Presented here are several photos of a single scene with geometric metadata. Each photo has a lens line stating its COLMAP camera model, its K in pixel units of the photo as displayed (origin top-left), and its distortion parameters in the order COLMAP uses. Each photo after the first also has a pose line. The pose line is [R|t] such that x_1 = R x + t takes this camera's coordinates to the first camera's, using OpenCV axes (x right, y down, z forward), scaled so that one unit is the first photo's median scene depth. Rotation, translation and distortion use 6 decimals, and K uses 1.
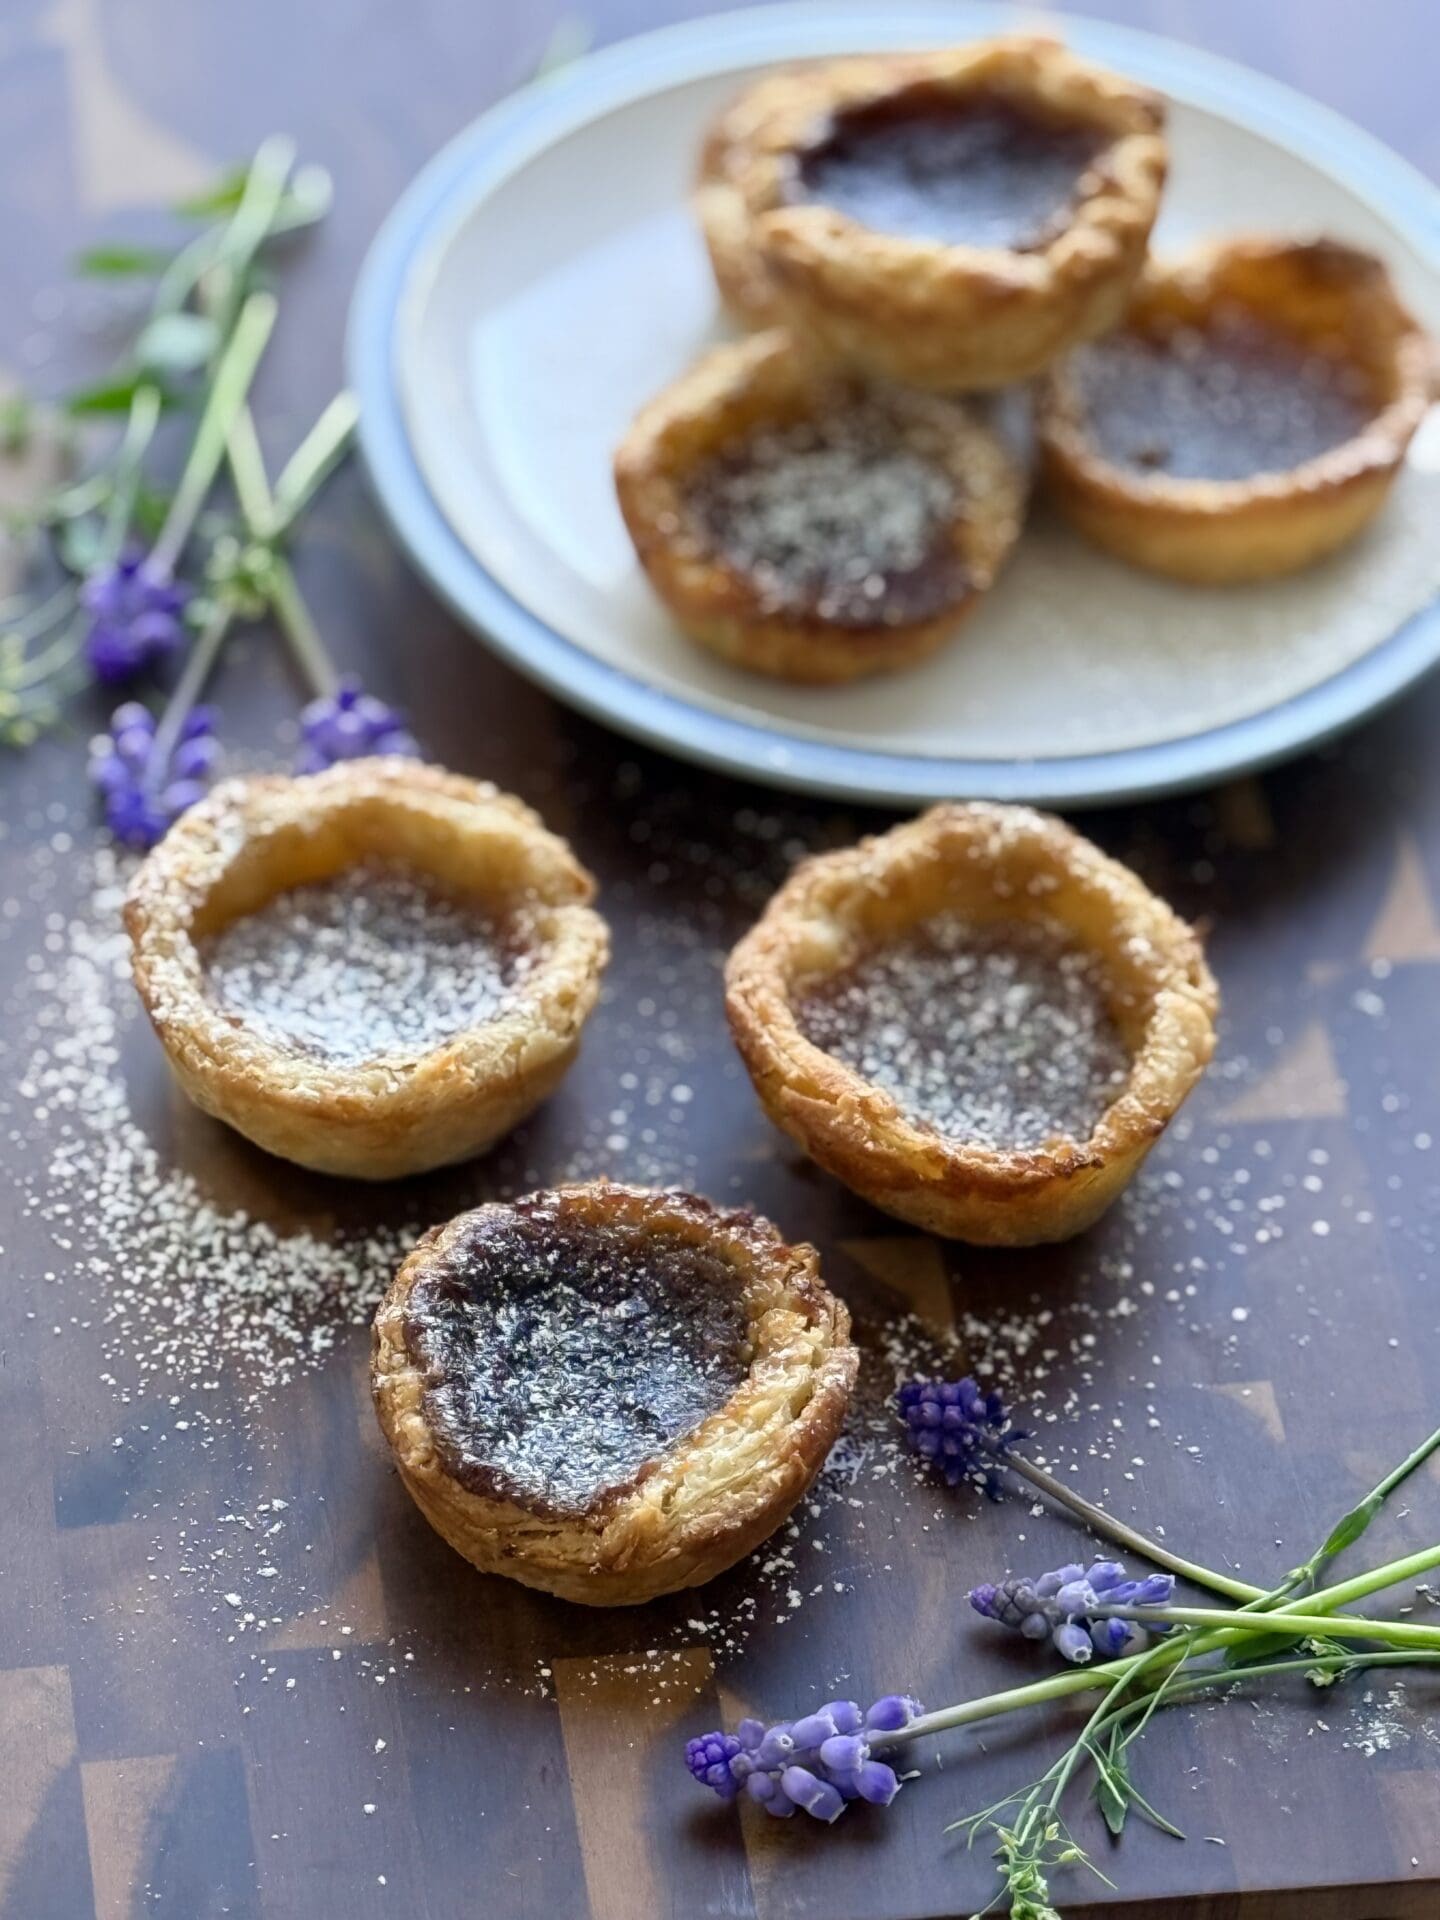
lens RADIAL K [[6083.4, 0, 712.1], [0, 6083.4, 957.3], [0, 0, 1]] dist [0.265457, 0.000000]
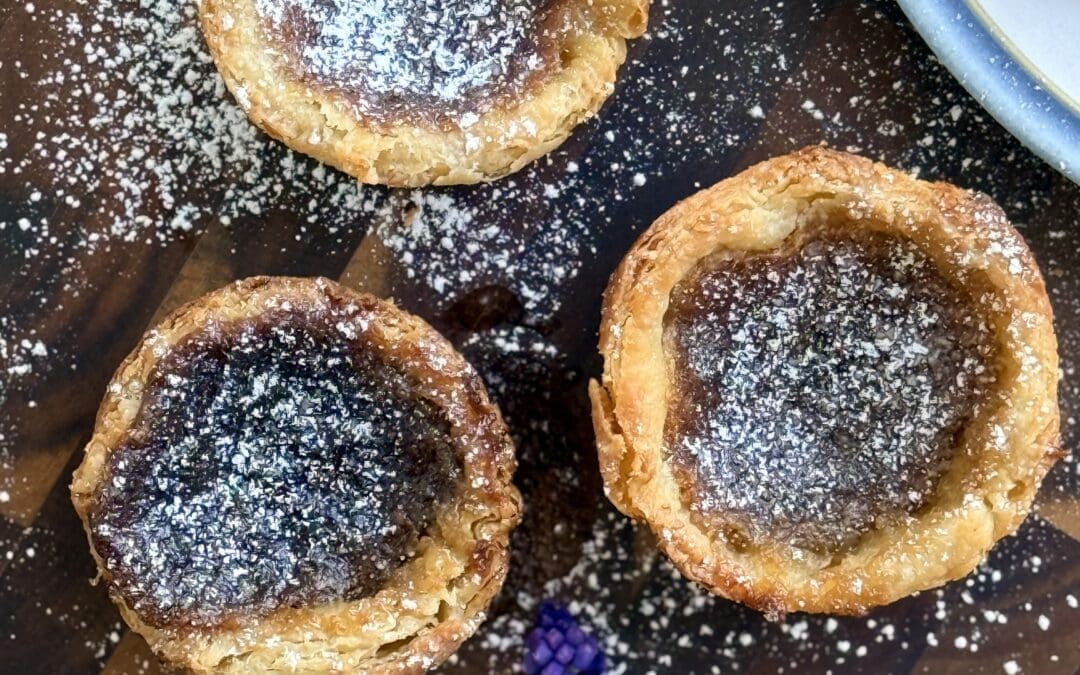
lens RADIAL K [[4593.5, 0, 536.6], [0, 4593.5, 339.0], [0, 0, 1]] dist [0.144166, 0.000000]
pose [[0.772513, 0.634582, -0.023013, 0.018118], [-0.432190, 0.551990, 0.713105, -0.554179], [0.465227, -0.540937, 0.700679, 0.446316]]
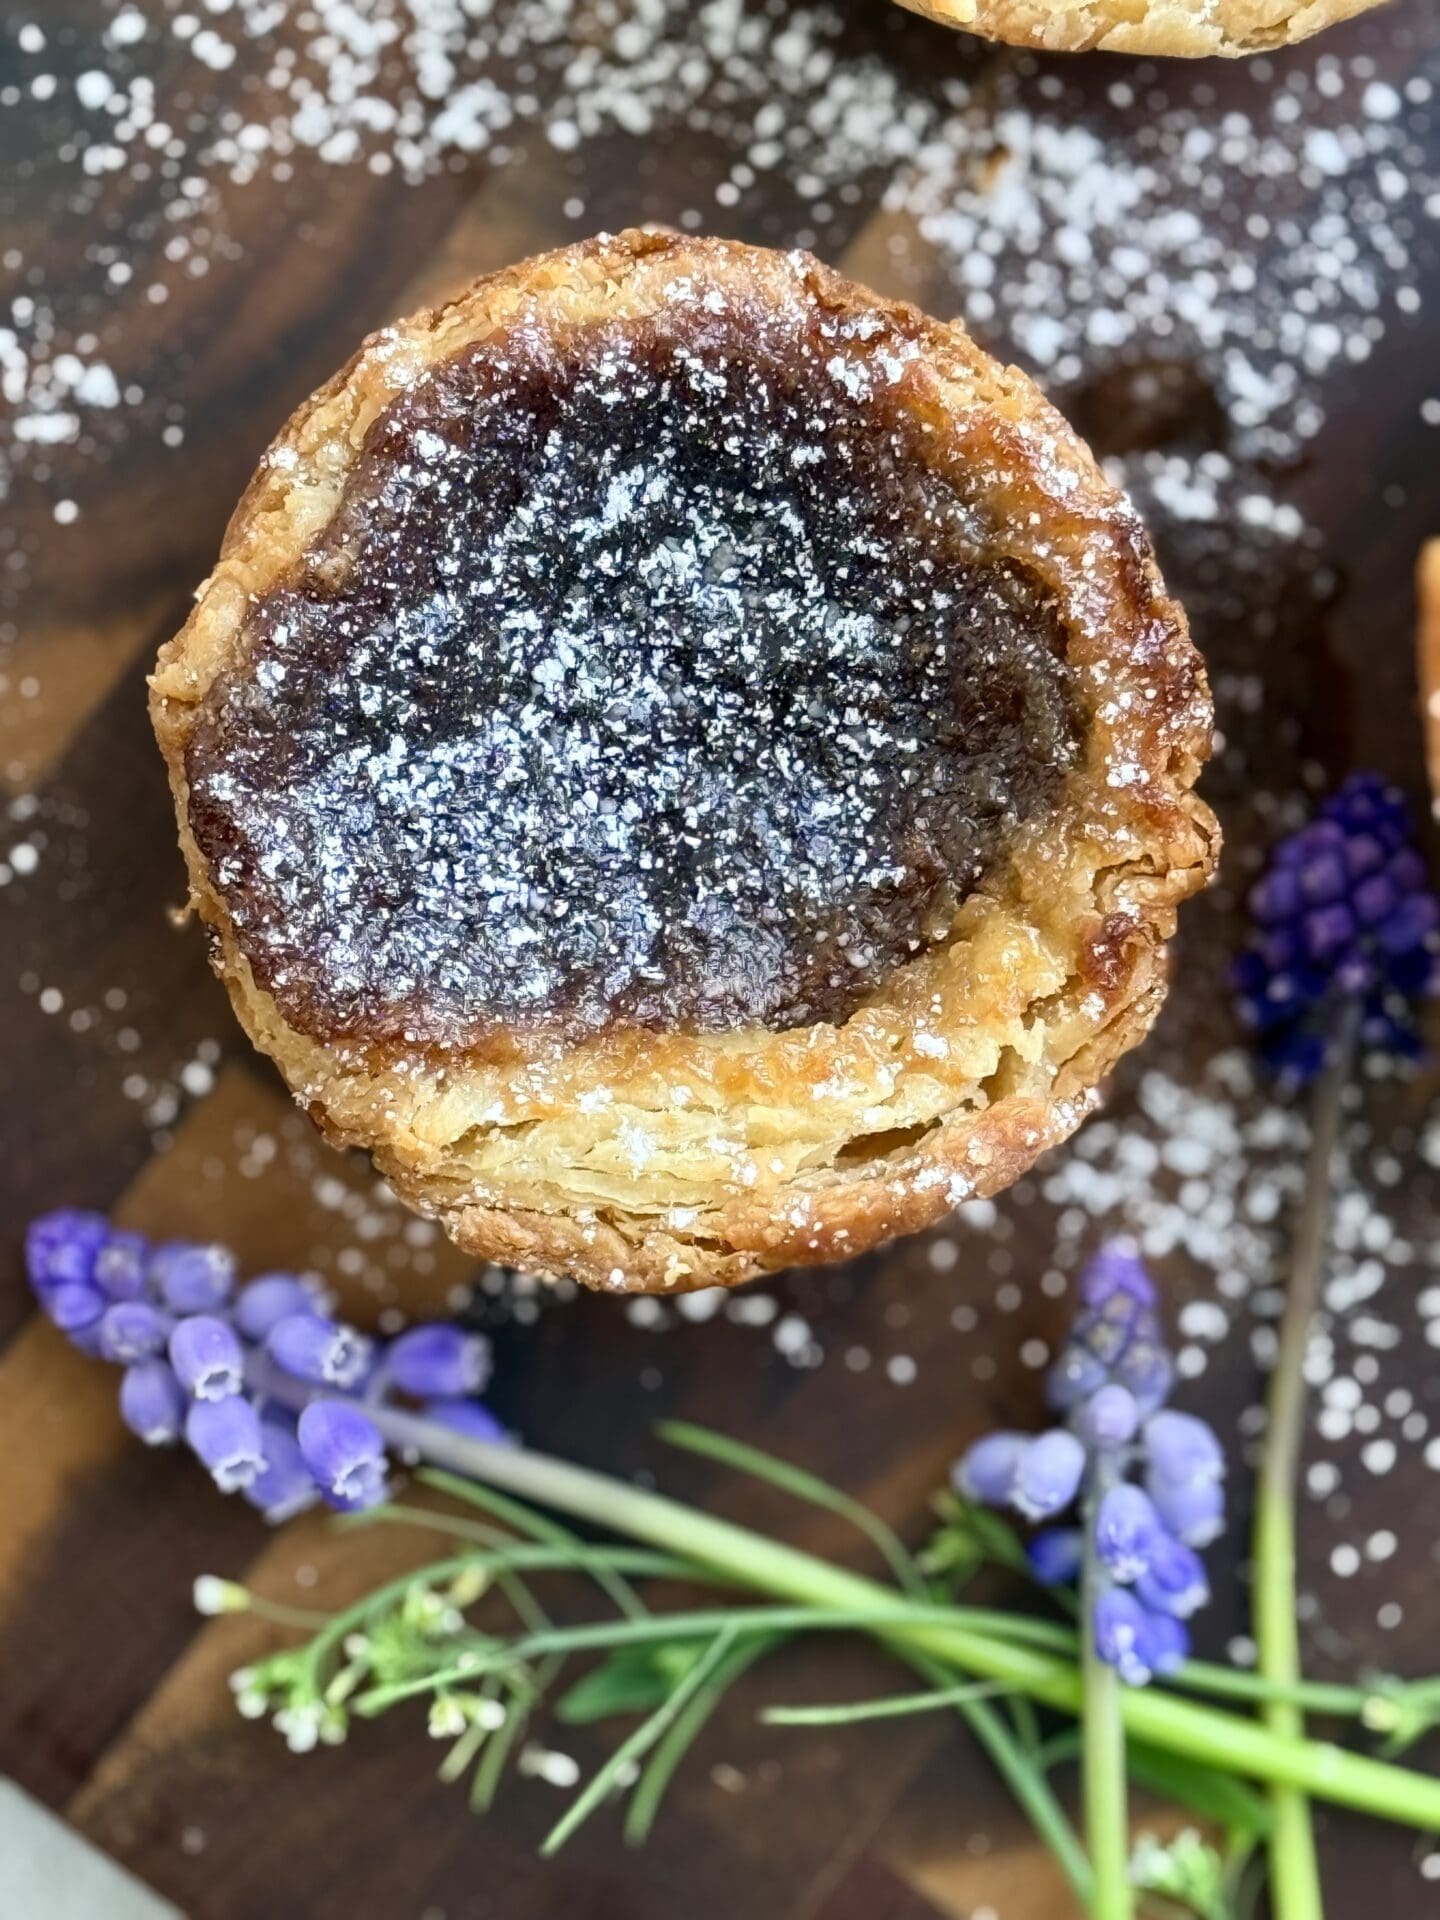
lens RADIAL K [[6083.4, 0, 709.1], [0, 6083.4, 940.8], [0, 0, 1]] dist [0.265457, 0.000000]
pose [[0.700479, 0.713020, -0.030529, 0.008485], [-0.510189, 0.530211, 0.677188, -0.236608], [0.499035, -0.458780, 0.735177, 0.646921]]
